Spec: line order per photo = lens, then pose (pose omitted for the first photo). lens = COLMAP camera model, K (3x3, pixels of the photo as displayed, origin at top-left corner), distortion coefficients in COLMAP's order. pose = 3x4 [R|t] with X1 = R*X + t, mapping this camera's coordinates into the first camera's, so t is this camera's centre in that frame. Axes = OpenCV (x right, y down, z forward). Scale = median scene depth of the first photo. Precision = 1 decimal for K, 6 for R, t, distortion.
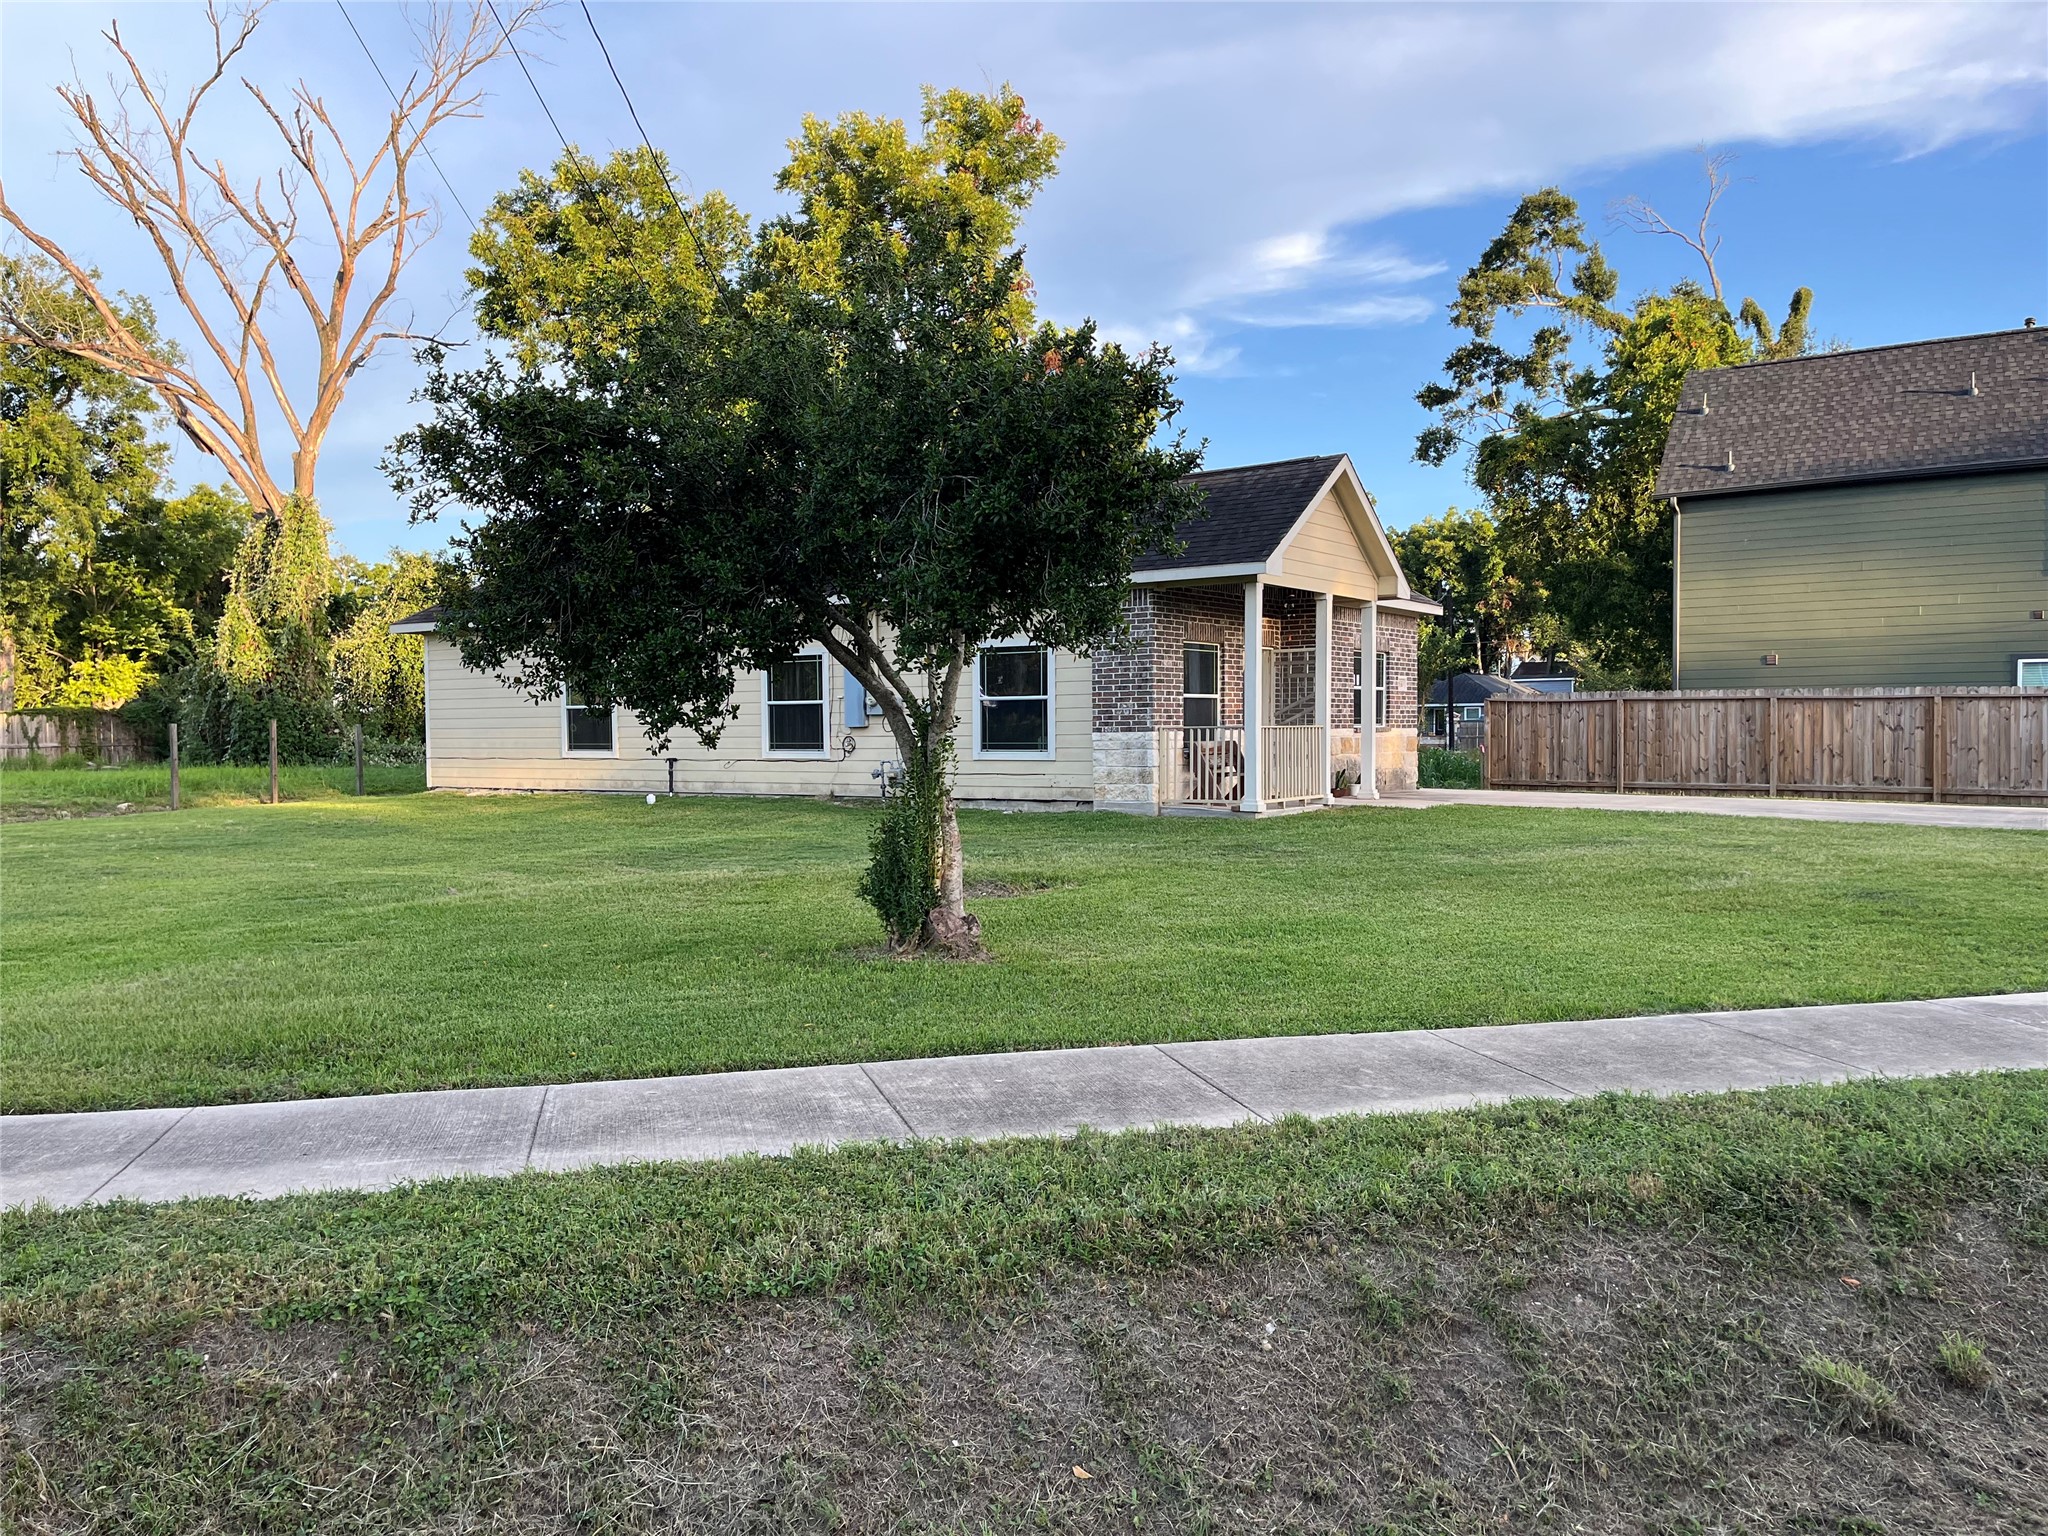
lens RADIAL K [[1556.7, 0, 1019.0], [0, 1556.7, 774.6], [0, 0, 1]] dist [0.069905, -0.089300]
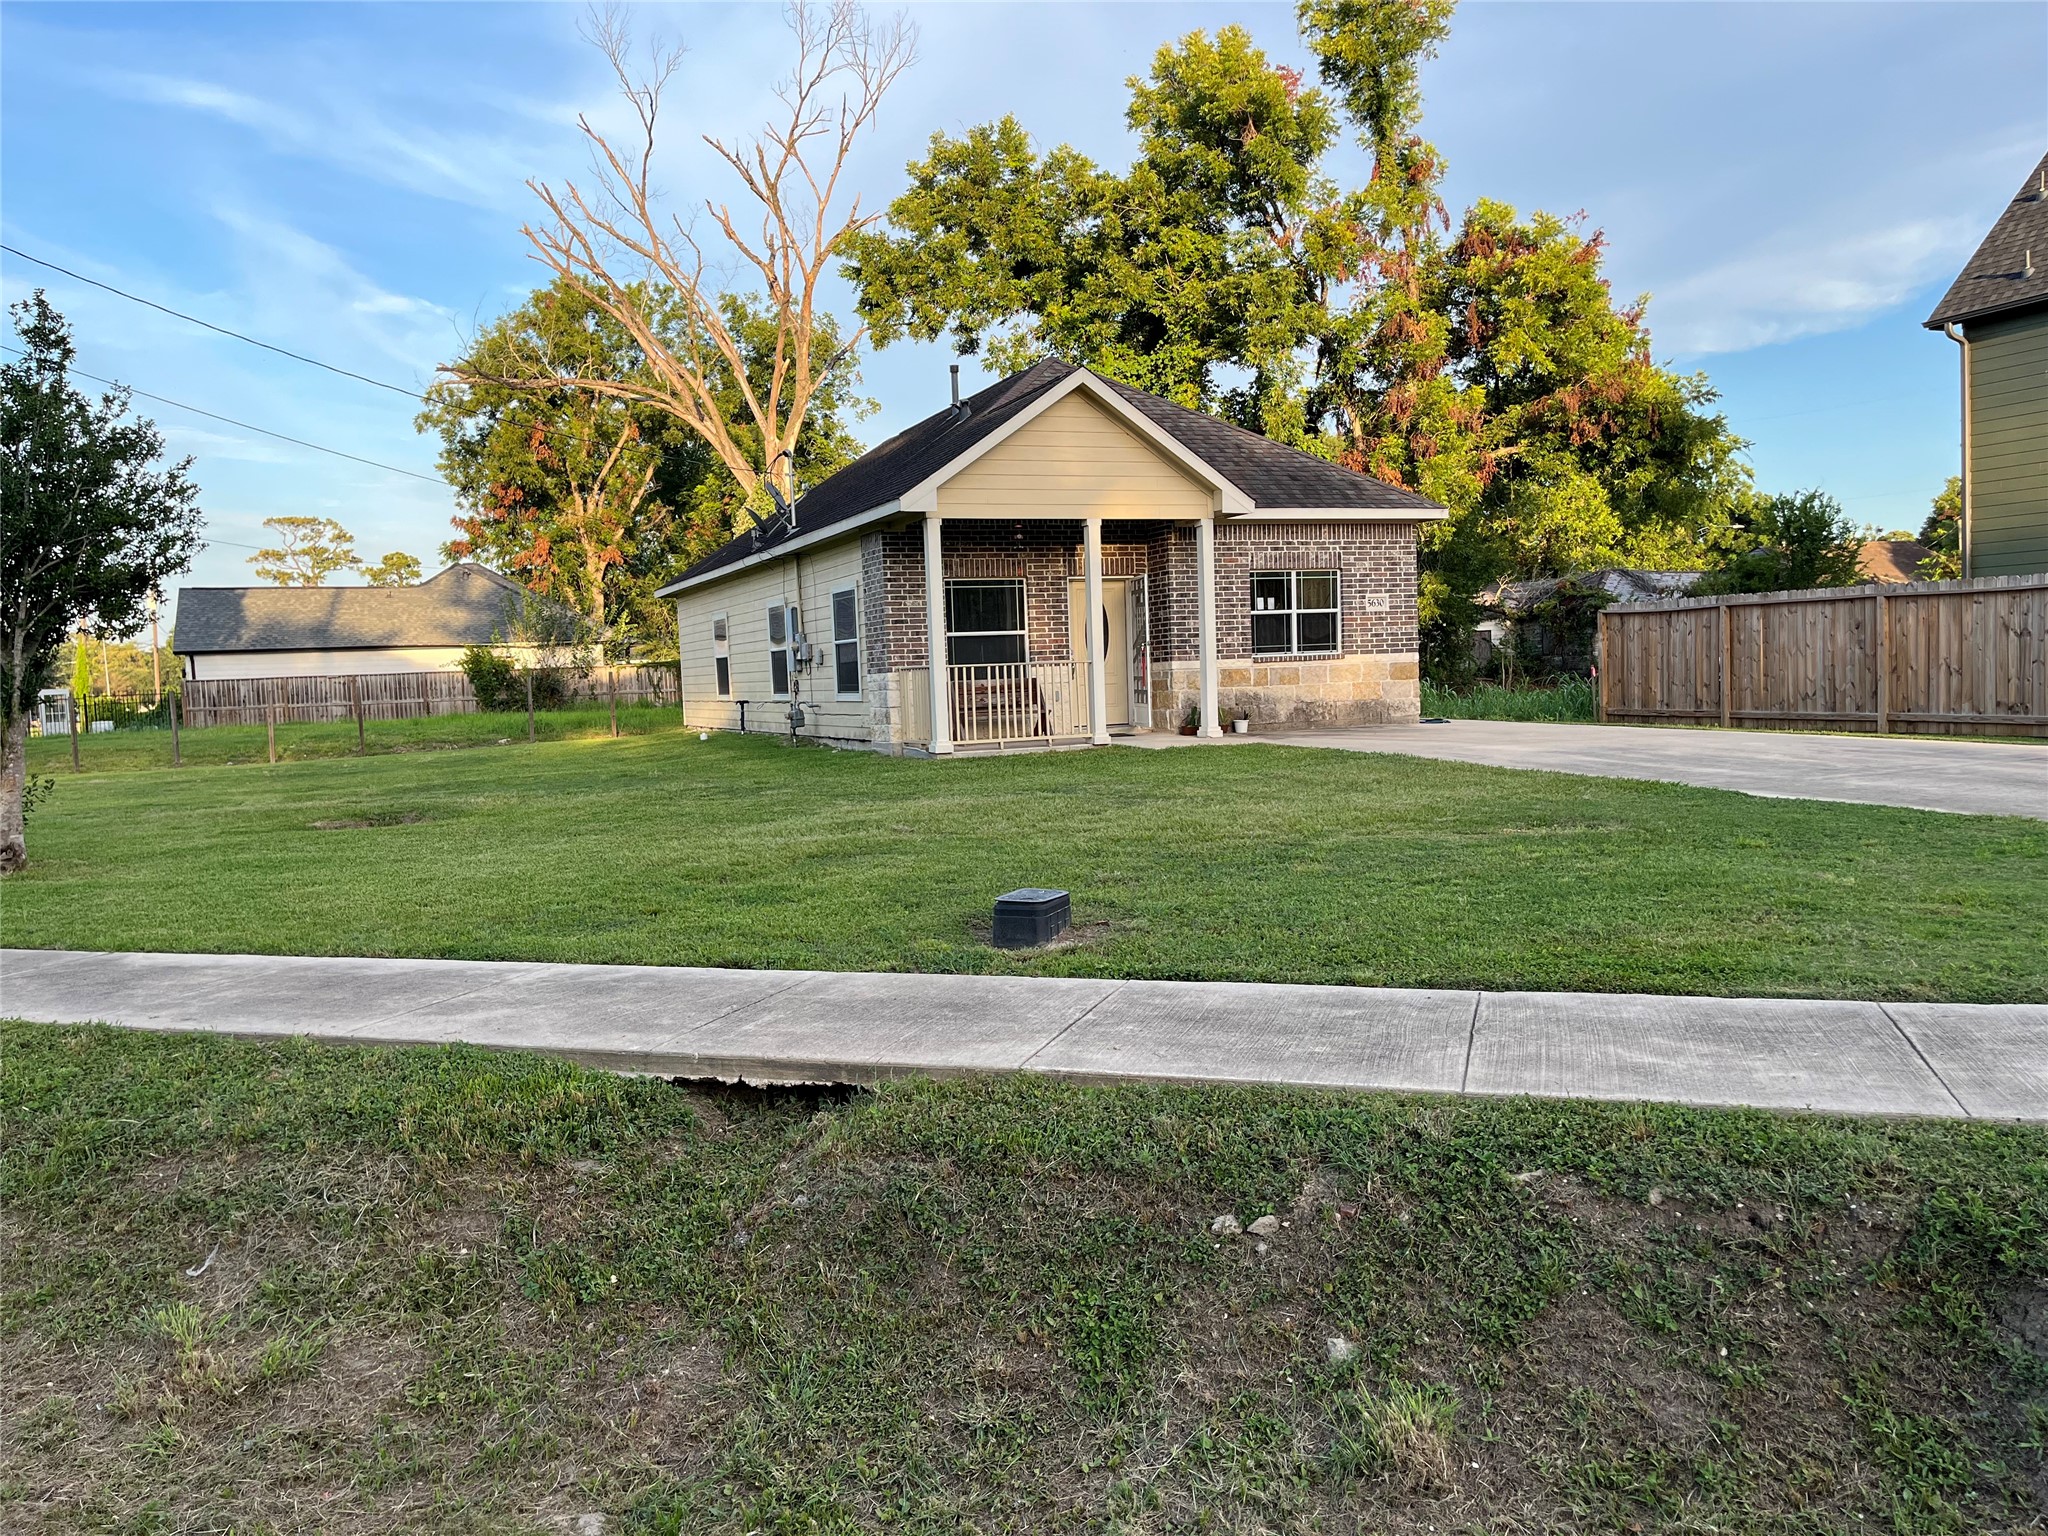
lens RADIAL K [[1570.6, 0, 1034.4], [0, 1570.6, 772.5], [0, 0, 1]] dist [0.065612, -0.100593]
pose [[0.835326, 0.010331, -0.549658, 0.545628], [0.015558, 0.998979, 0.042419, -0.003658], [0.549535, -0.043985, 0.834312, 0.150665]]
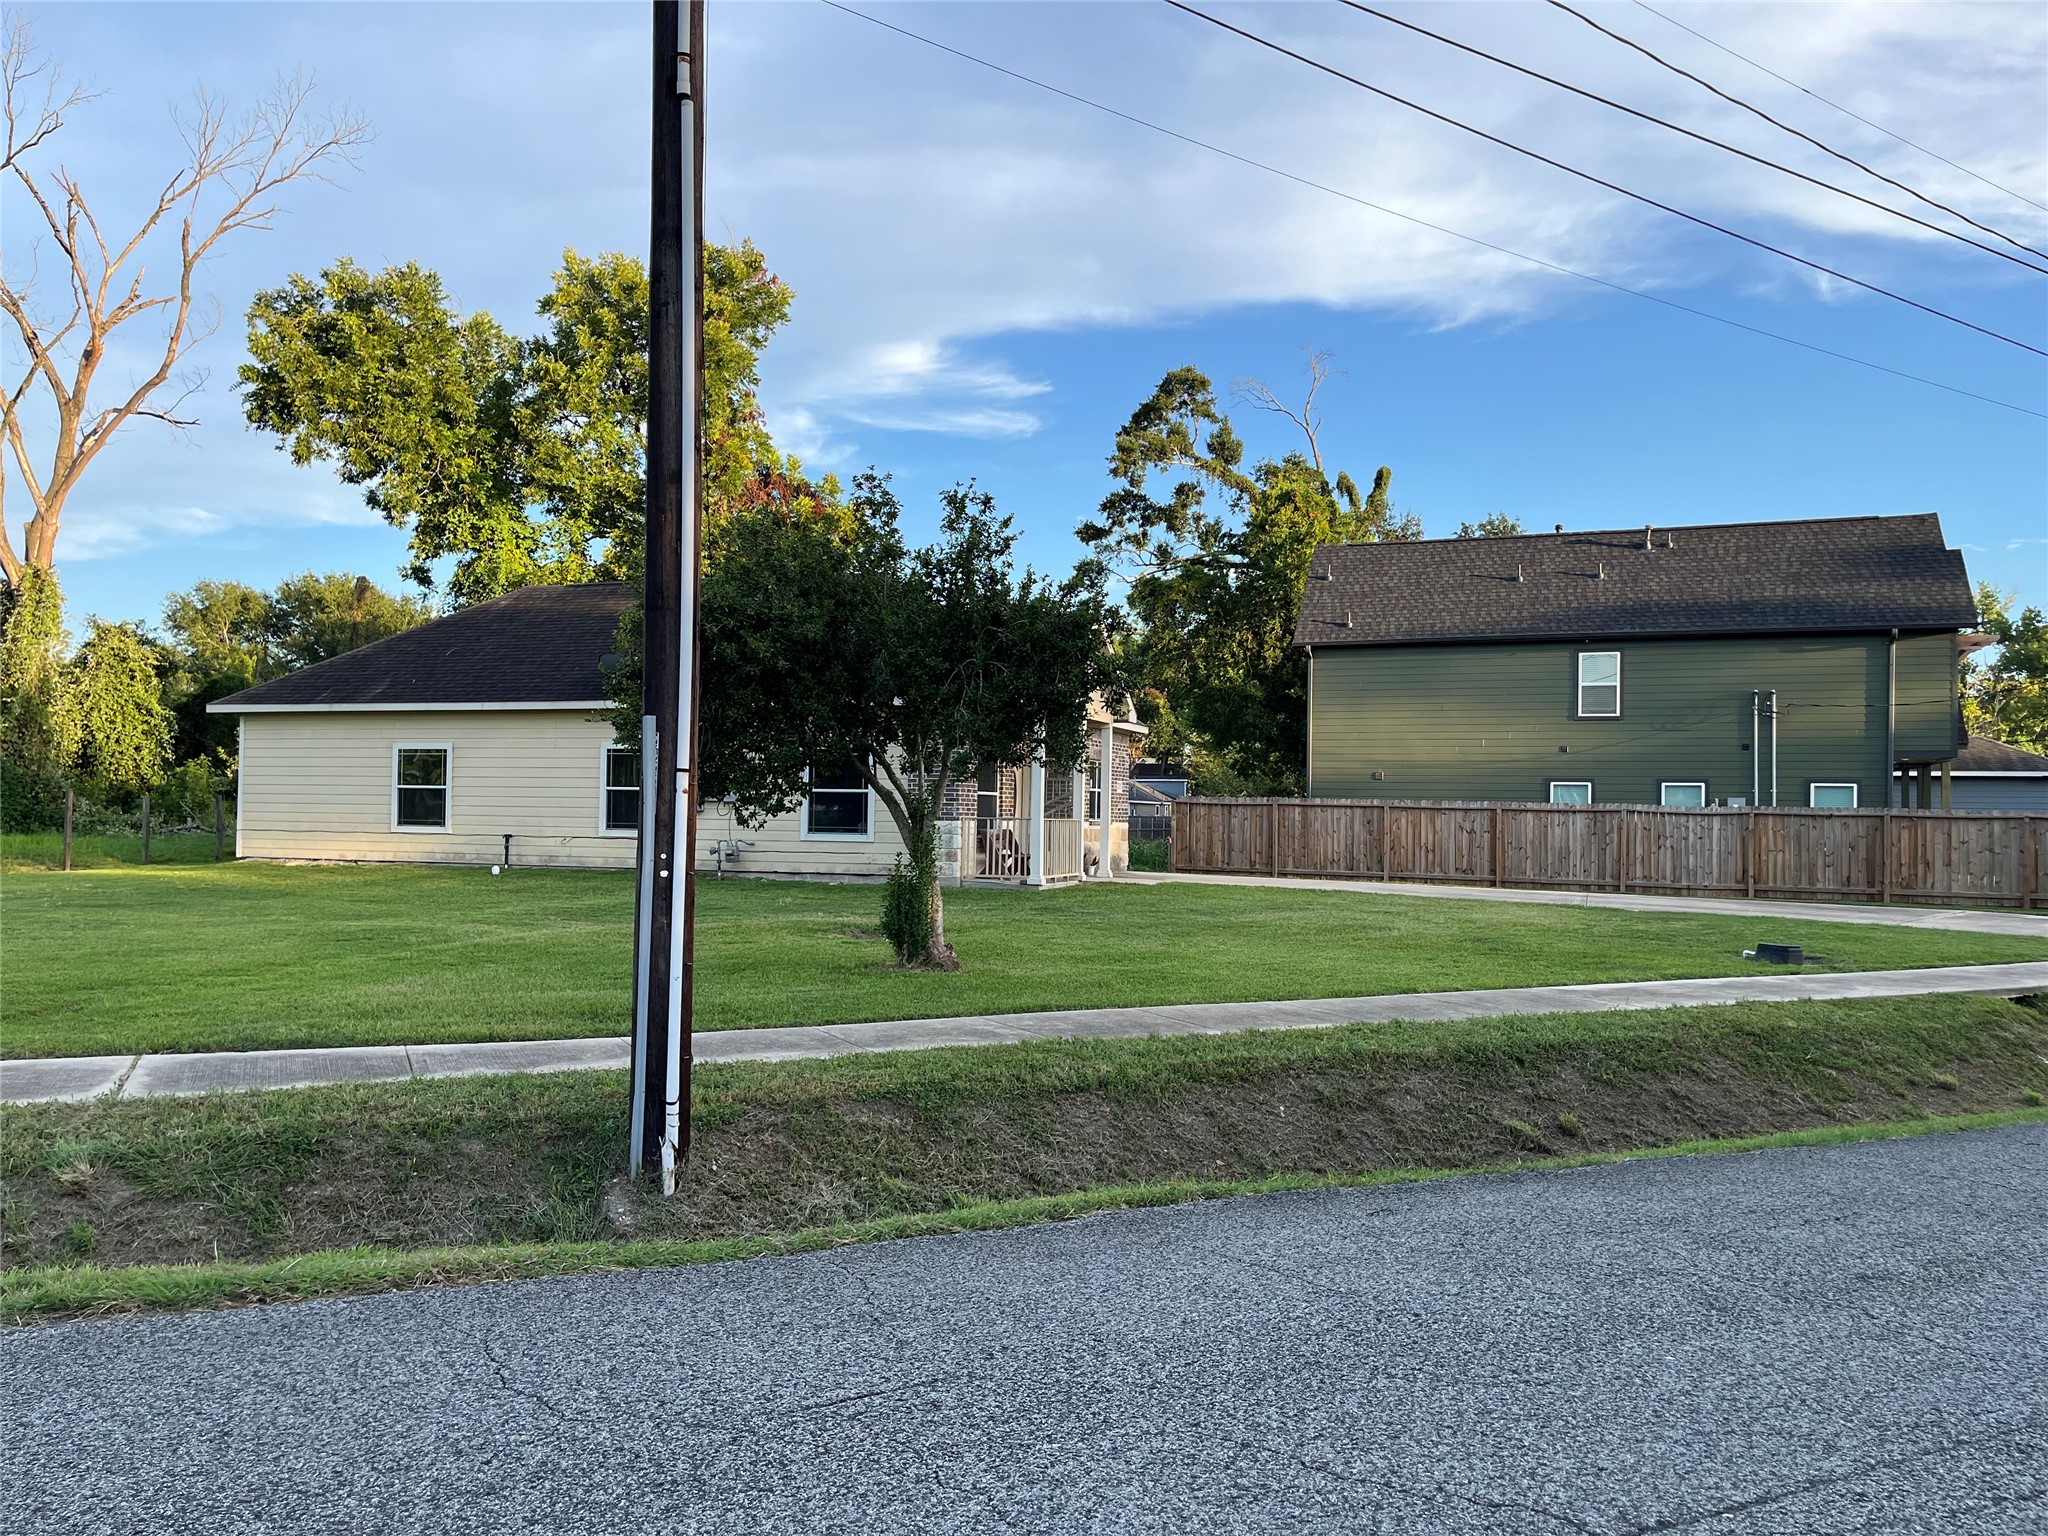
lens RADIAL K [[1556.7, 0, 1019.0], [0, 1556.7, 774.6], [0, 0, 1]] dist [0.069905, -0.089300]
pose [[0.969410, 0.030765, 0.243510, -0.132512], [-0.017104, 0.998169, -0.058018, 0.005506], [-0.244849, 0.052079, 0.968162, -0.183219]]
